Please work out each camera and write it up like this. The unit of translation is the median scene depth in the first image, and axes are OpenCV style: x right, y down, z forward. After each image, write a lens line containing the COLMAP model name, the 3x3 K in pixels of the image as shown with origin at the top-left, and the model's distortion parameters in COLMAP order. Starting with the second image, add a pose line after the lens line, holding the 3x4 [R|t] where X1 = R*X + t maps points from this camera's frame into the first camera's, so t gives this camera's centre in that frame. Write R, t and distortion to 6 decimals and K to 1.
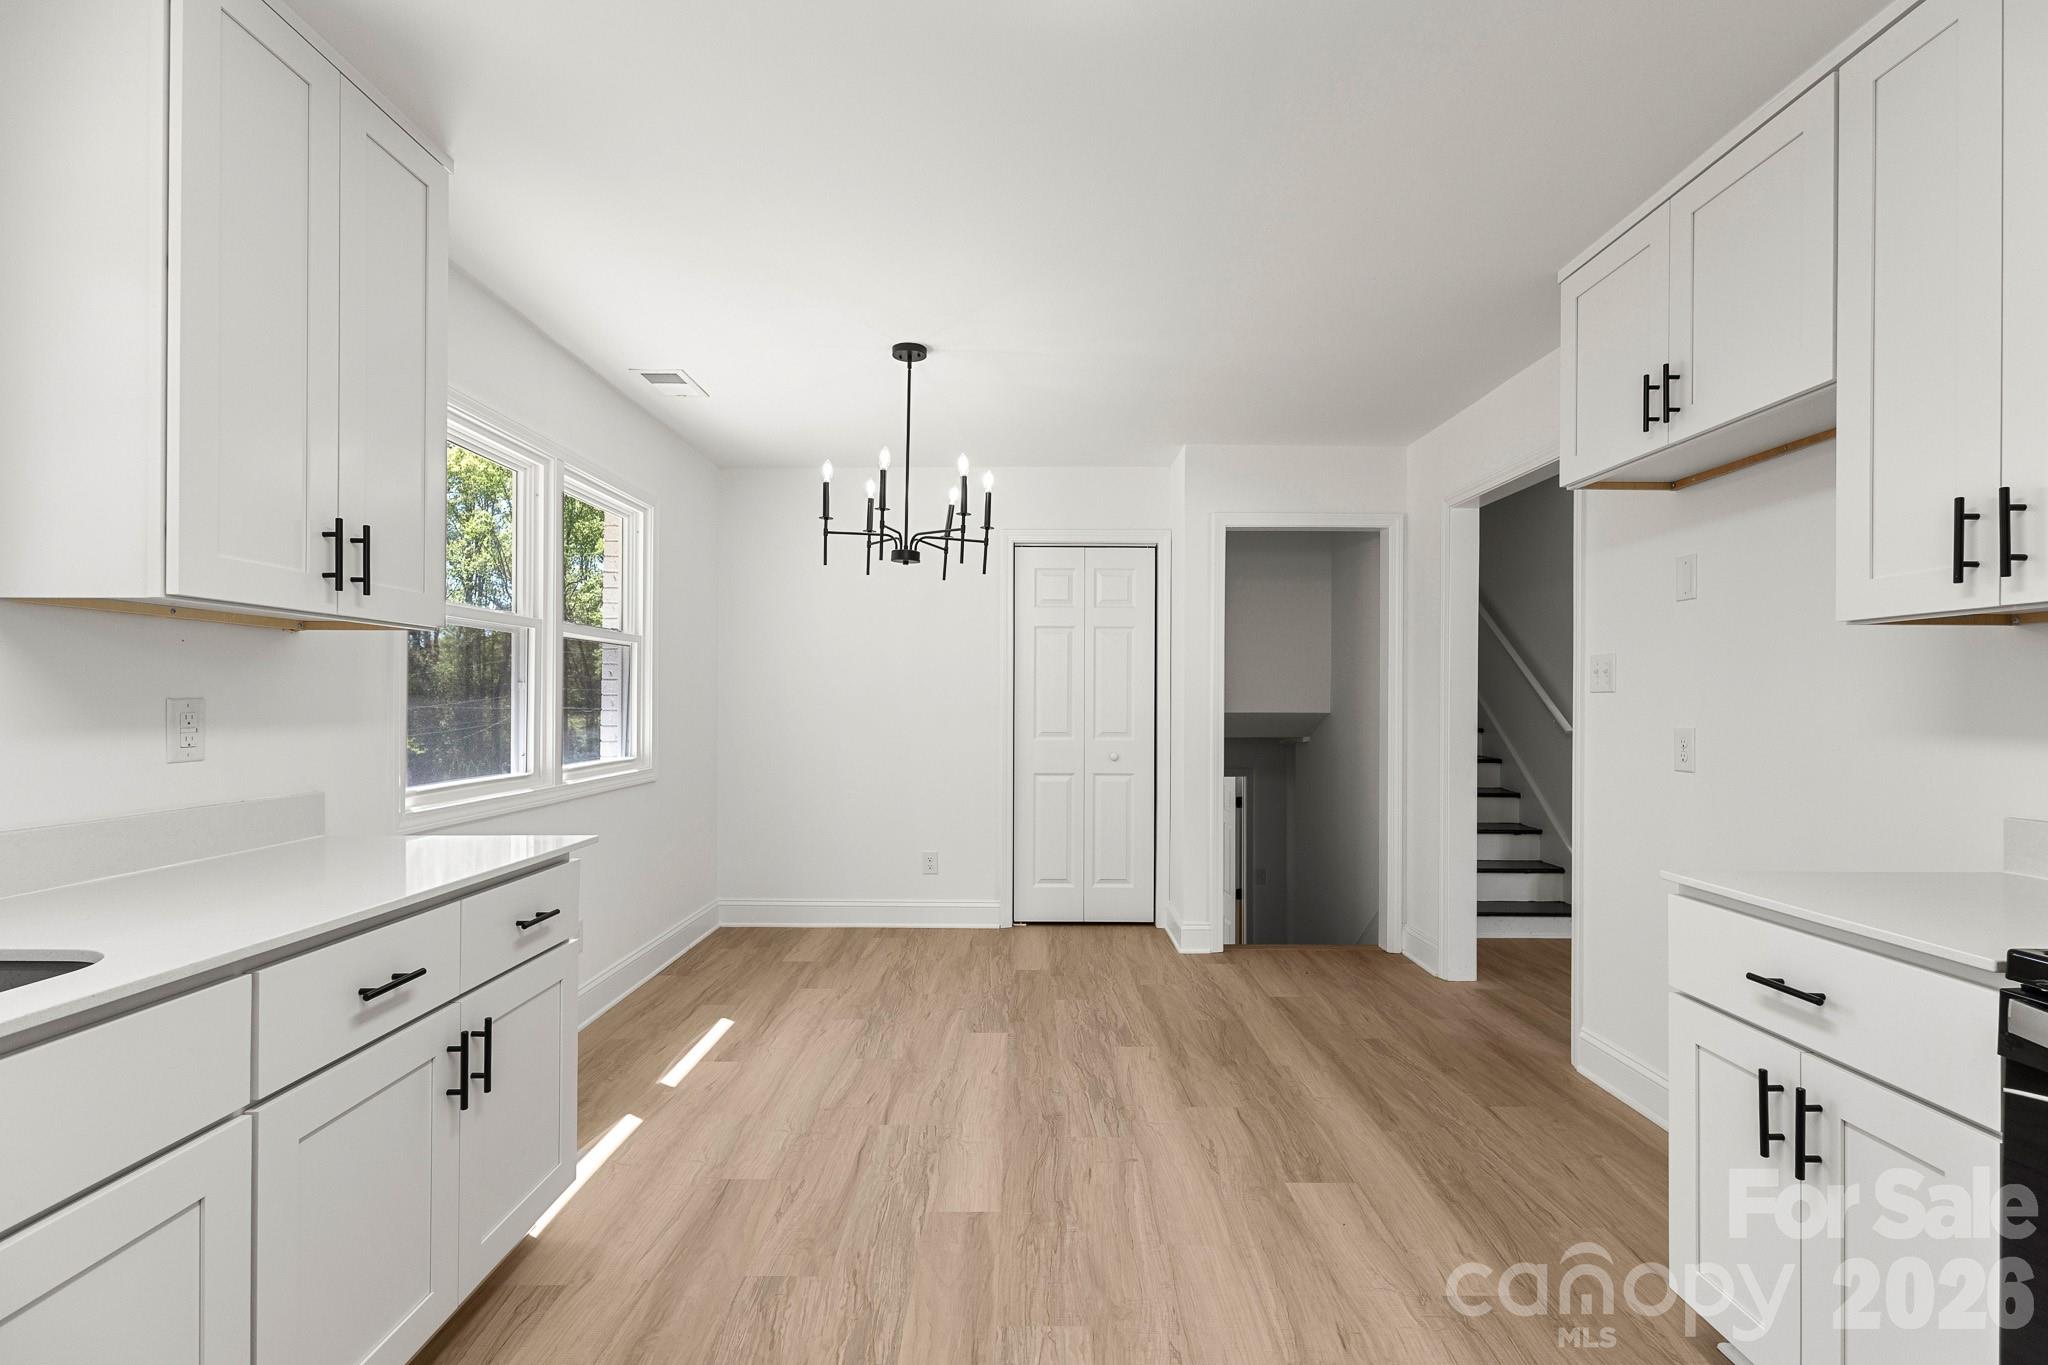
lens RADIAL K [[951.7, 0, 1026.2], [0, 951.7, 694.8], [0, 0, 1]] dist [0.001971, 0.000603]
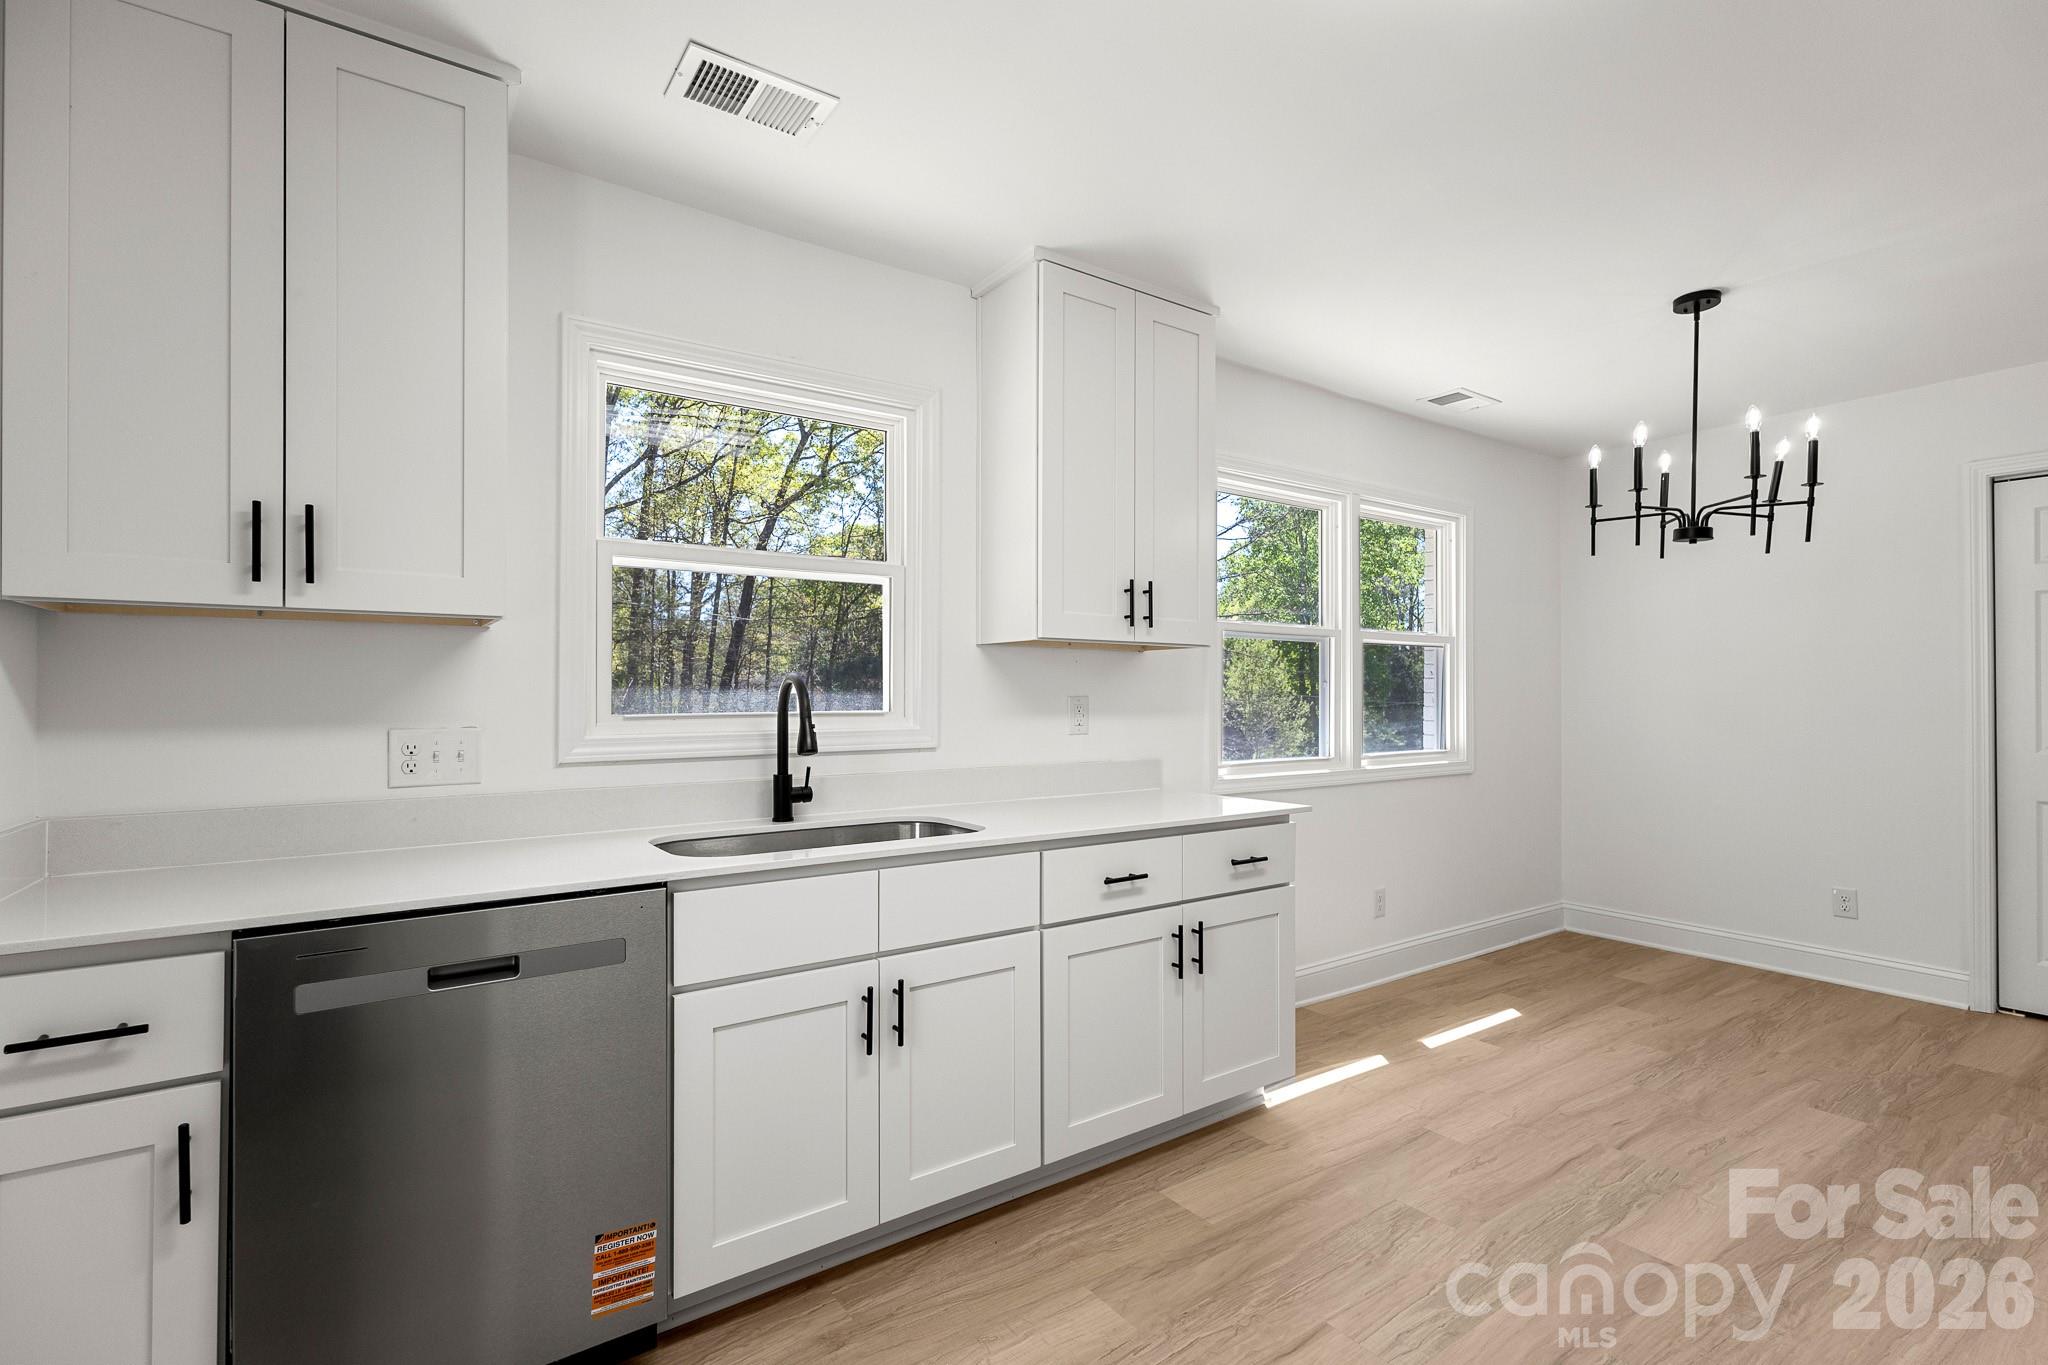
lens RADIAL K [[941.7, 0, 1018.0], [0, 941.7, 686.9], [0, 0, 1]] dist [0.001390, -0.000063]
pose [[0.572085, -0.009408, -0.820140, 0.228281], [0.005351, 0.999956, -0.007738, -0.000366], [0.820177, 0.000038, 0.572110, -0.013336]]
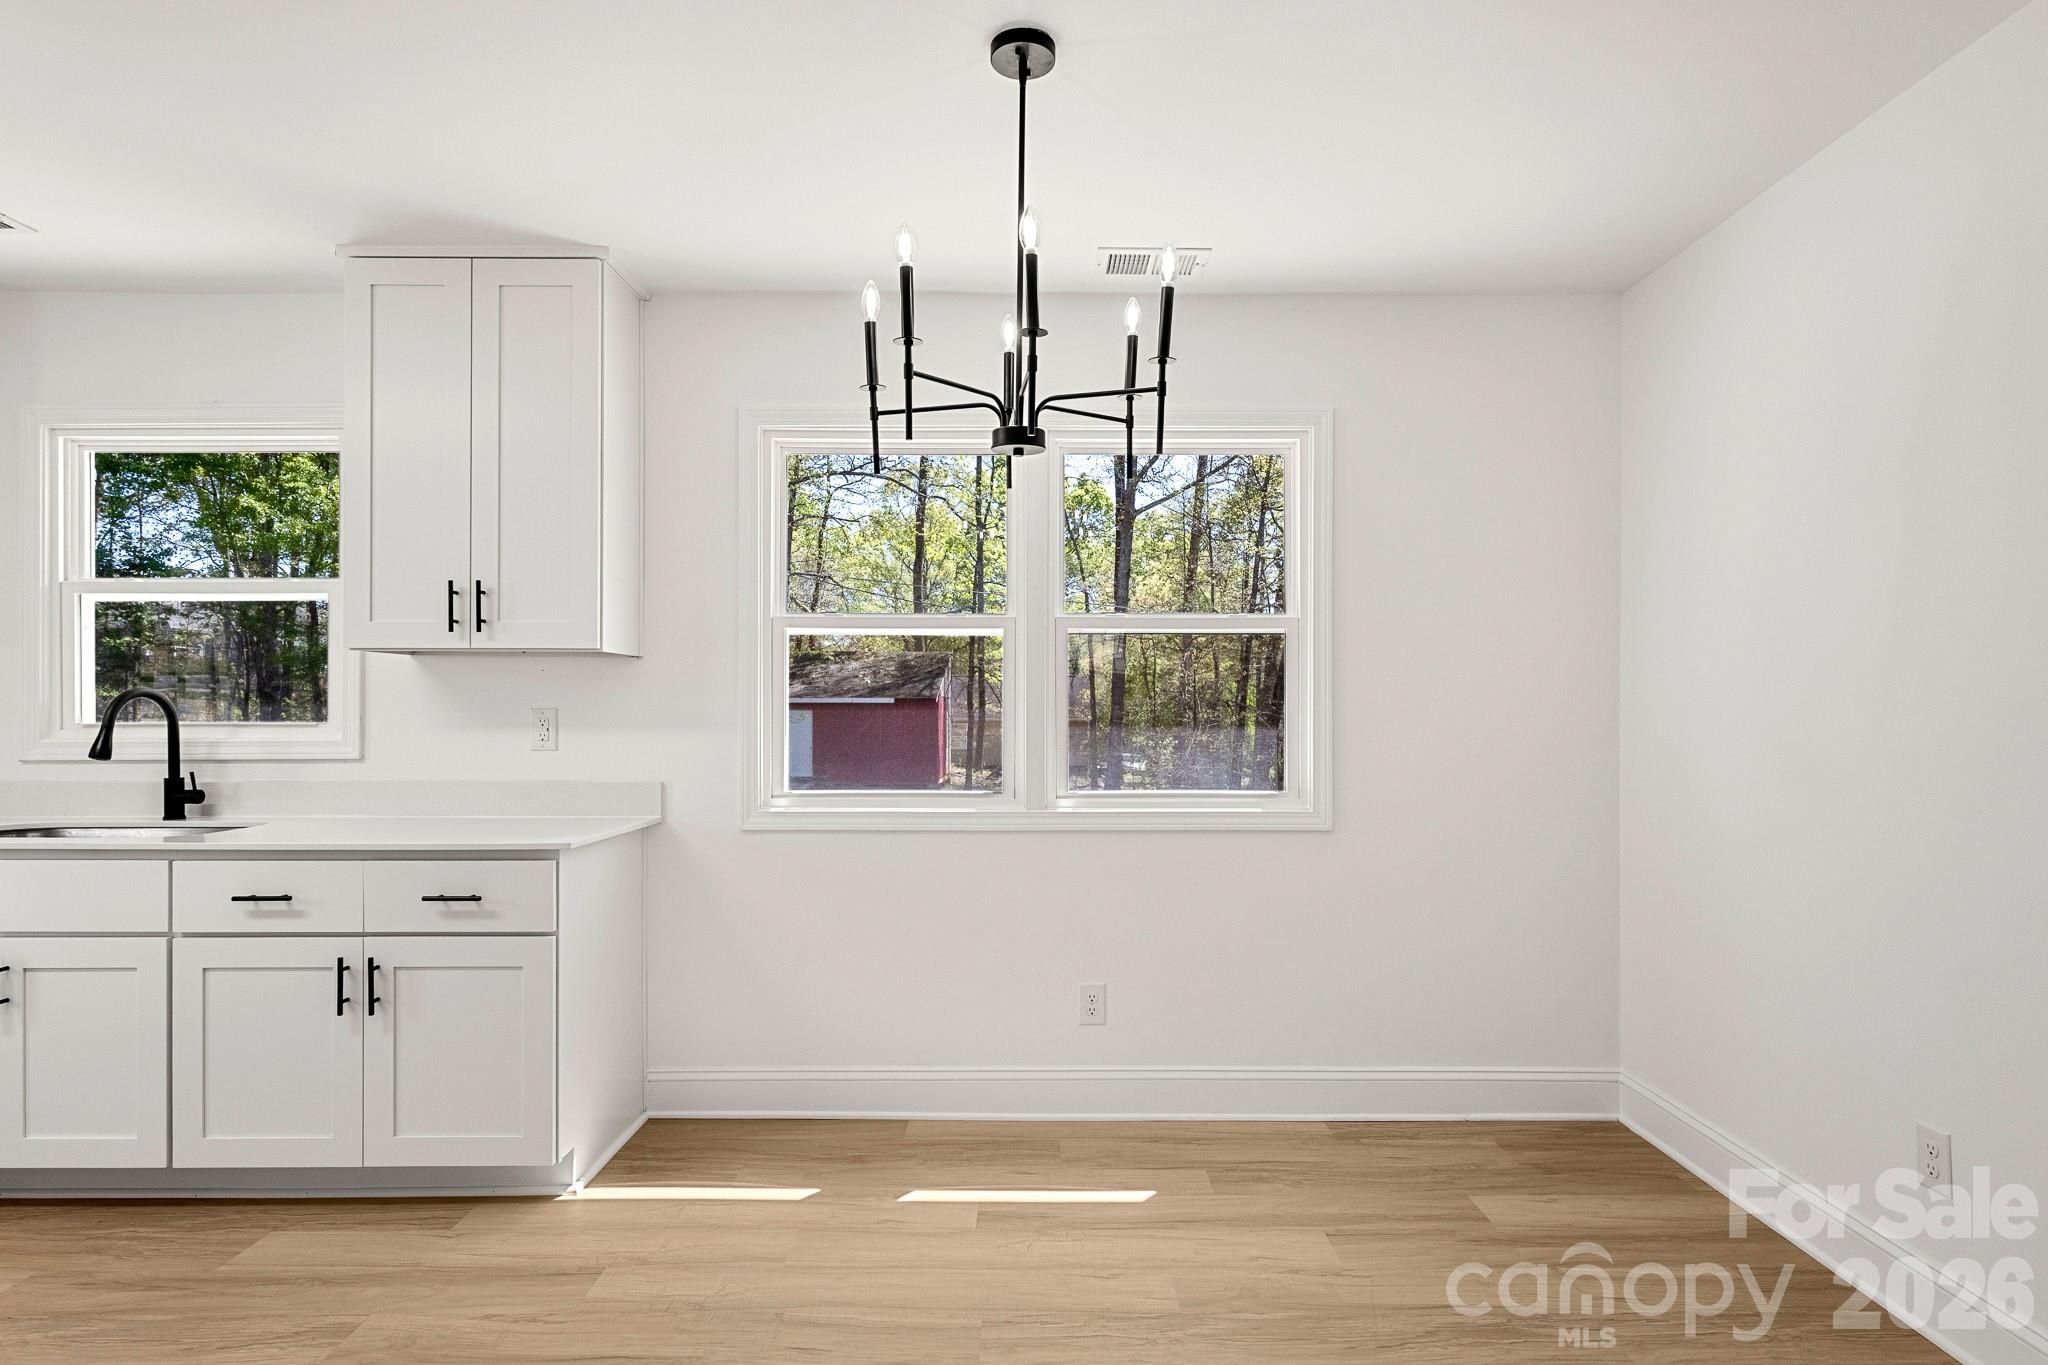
lens RADIAL K [[1103.0, 0, 1036.5], [0, 1103.0, 706.9], [0, 0, 1]] dist [-0.001535, 0.000442]
pose [[0.009312, 0.000031, -0.999957, 0.489102], [0.002372, 0.999997, 0.000053, 0.001579], [0.999954, -0.002373, 0.009312, 0.994250]]
